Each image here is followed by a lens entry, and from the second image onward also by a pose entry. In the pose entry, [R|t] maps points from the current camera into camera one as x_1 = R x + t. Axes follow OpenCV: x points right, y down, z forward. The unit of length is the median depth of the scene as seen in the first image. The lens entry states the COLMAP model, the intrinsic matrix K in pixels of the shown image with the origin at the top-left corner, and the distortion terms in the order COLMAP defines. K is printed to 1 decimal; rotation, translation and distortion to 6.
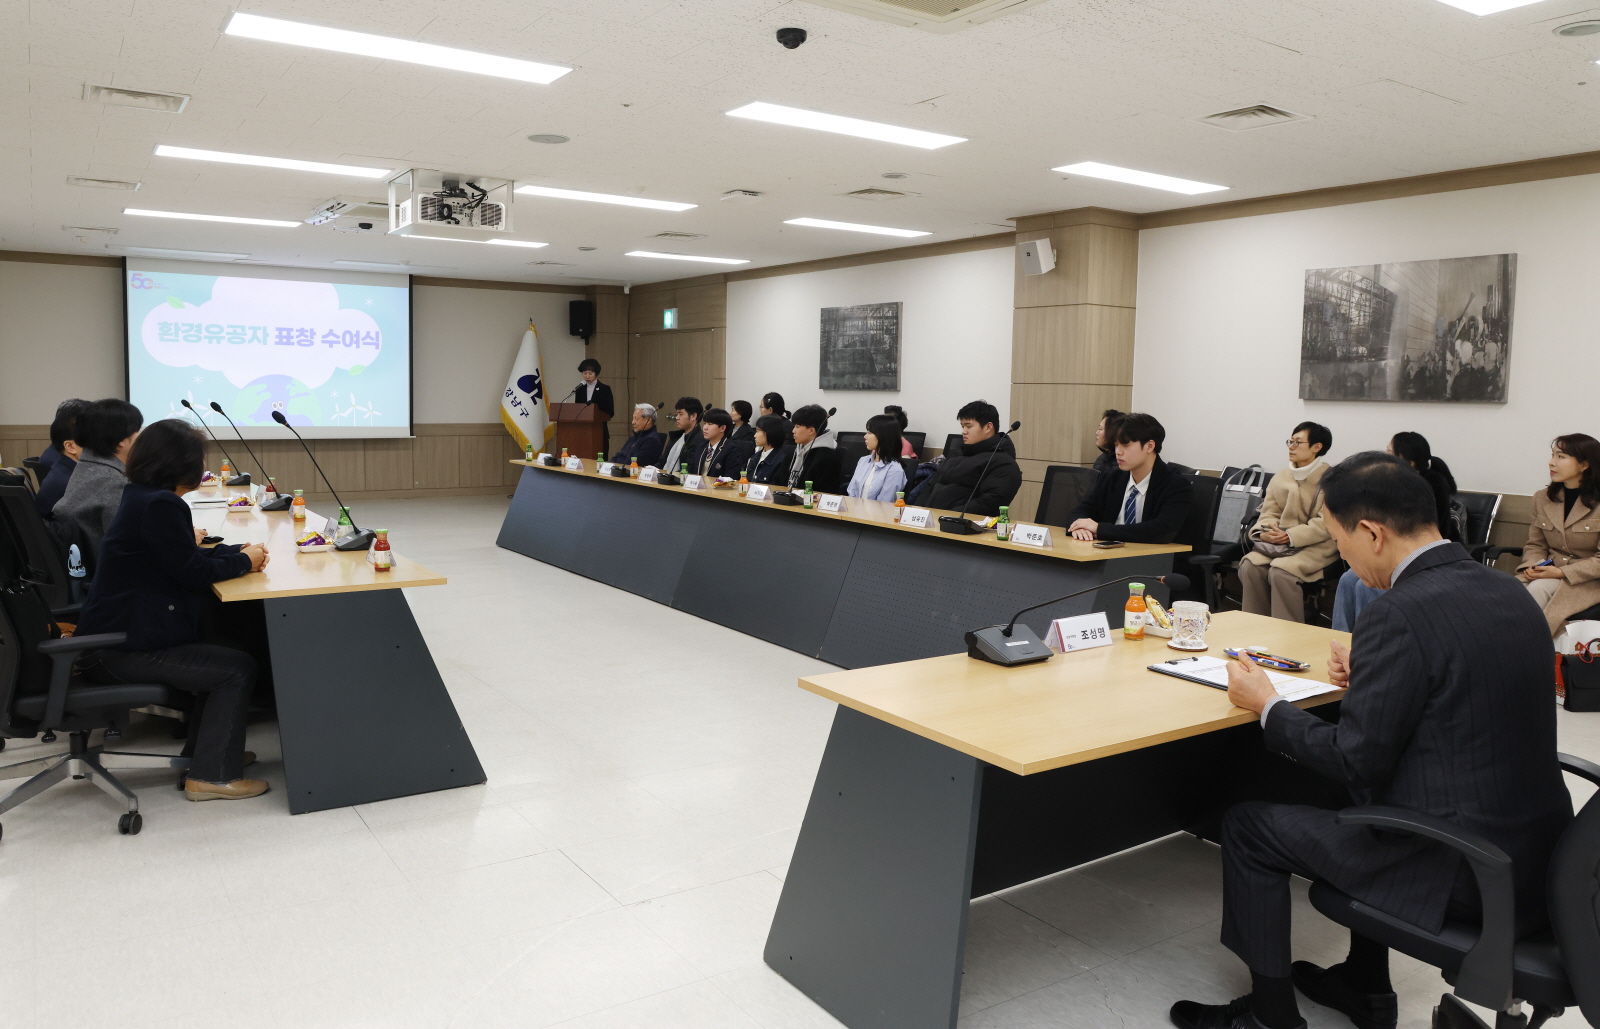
lens RADIAL K [[1163.8, 0, 802.6], [0, 1163.8, 492.3], [0, 0, 1]] dist [-0.012164, 0.000823]
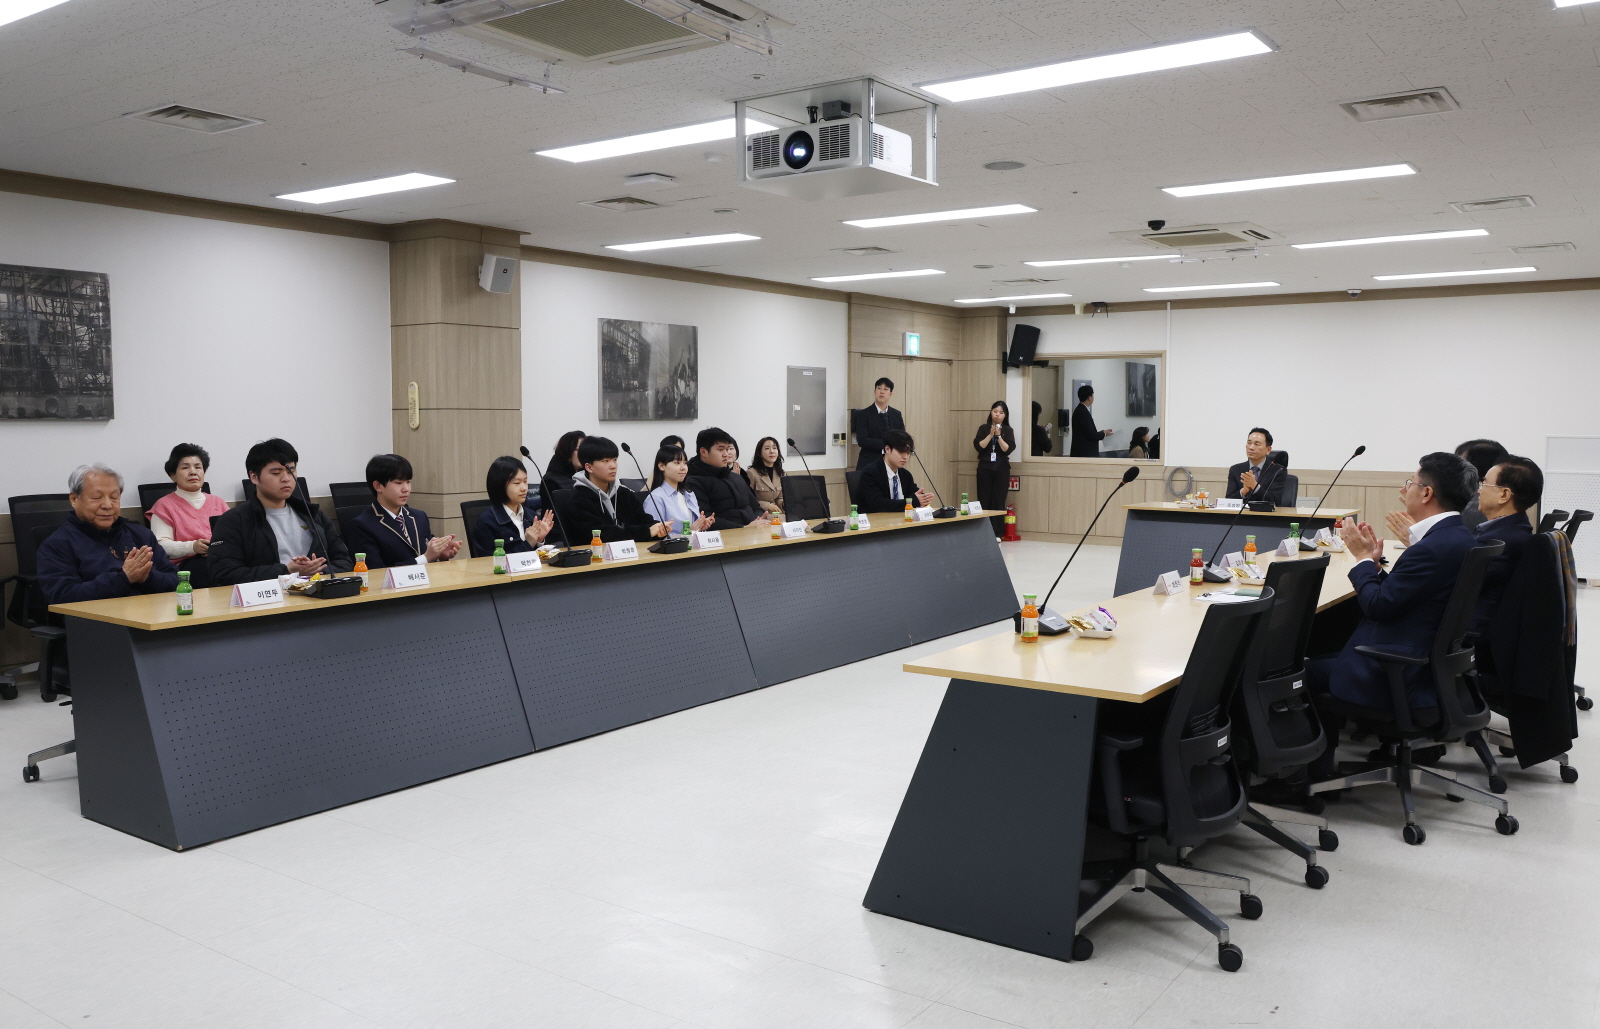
lens RADIAL K [[1333.5, 0, 773.6], [0, 1333.5, 519.1], [0, 0, 1]] dist [-0.008779, 0.019156]
pose [[-0.347901, -0.089029, 0.933294, -1.013478], [0.076602, 0.989453, 0.122941, -0.138509], [-0.934396, 0.114264, -0.337412, 1.338173]]
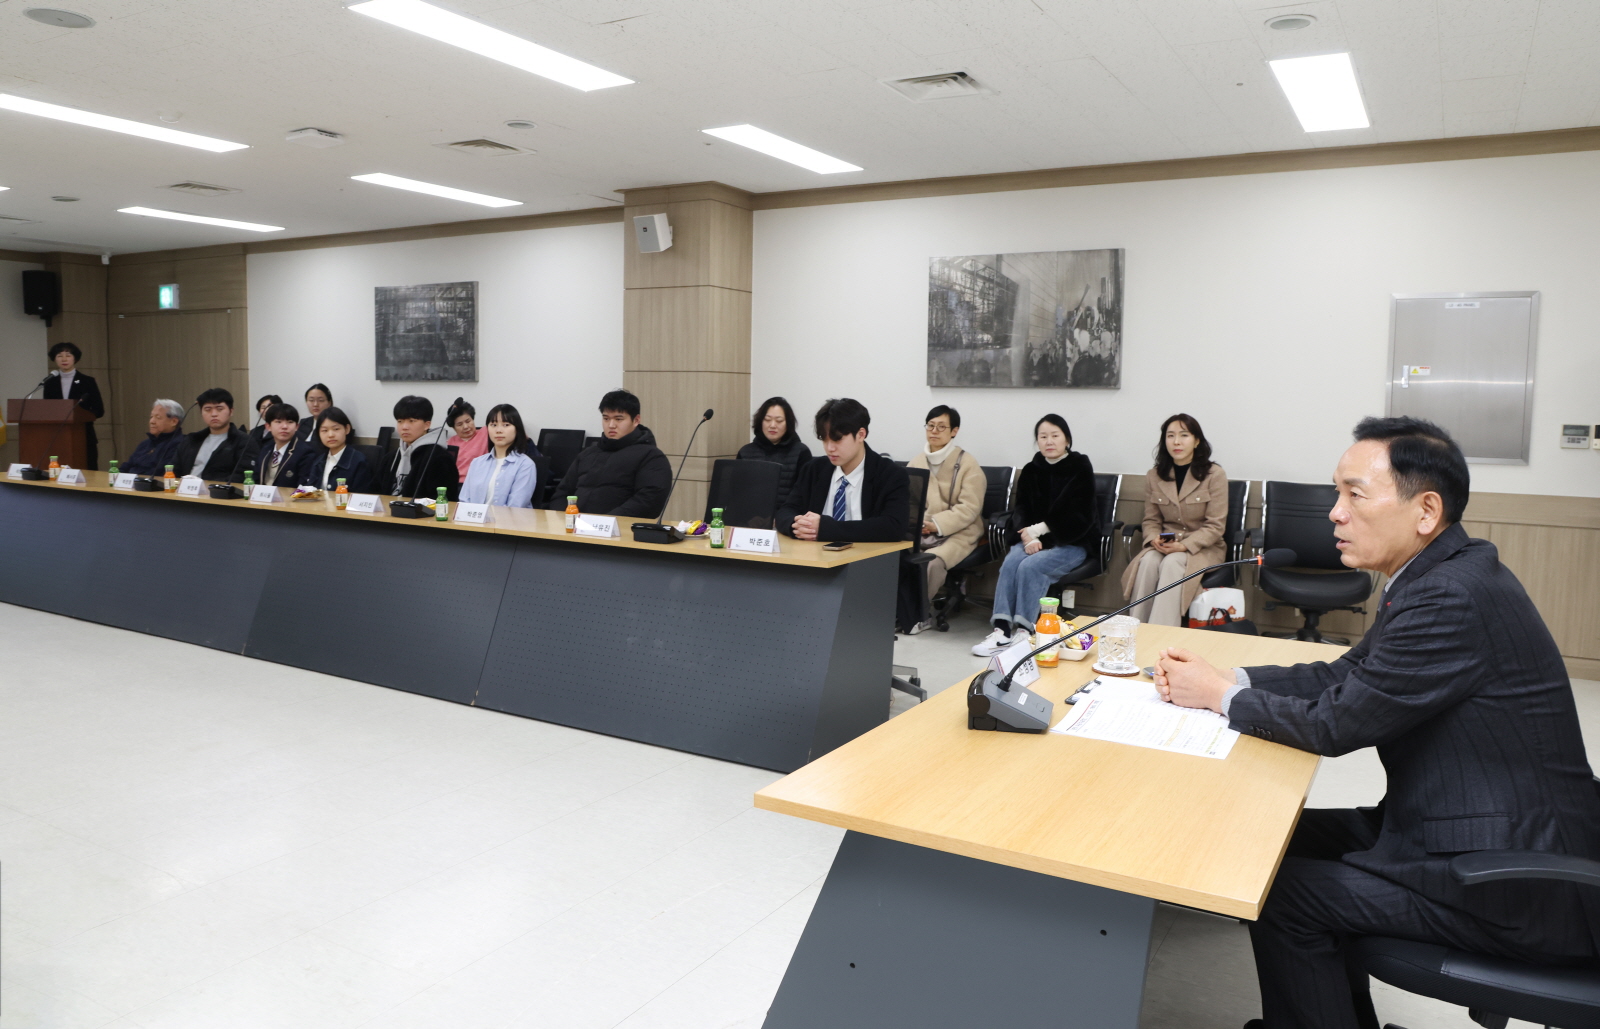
lens RADIAL K [[1155.4, 0, 820.8], [0, 1155.4, 489.5], [0, 0, 1]] dist [-0.058113, 0.044286]
pose [[0.904358, -0.039550, 0.424938, -0.081735], [0.039062, 0.999188, 0.009864, -0.004835], [-0.424983, 0.007678, 0.905169, 0.140409]]
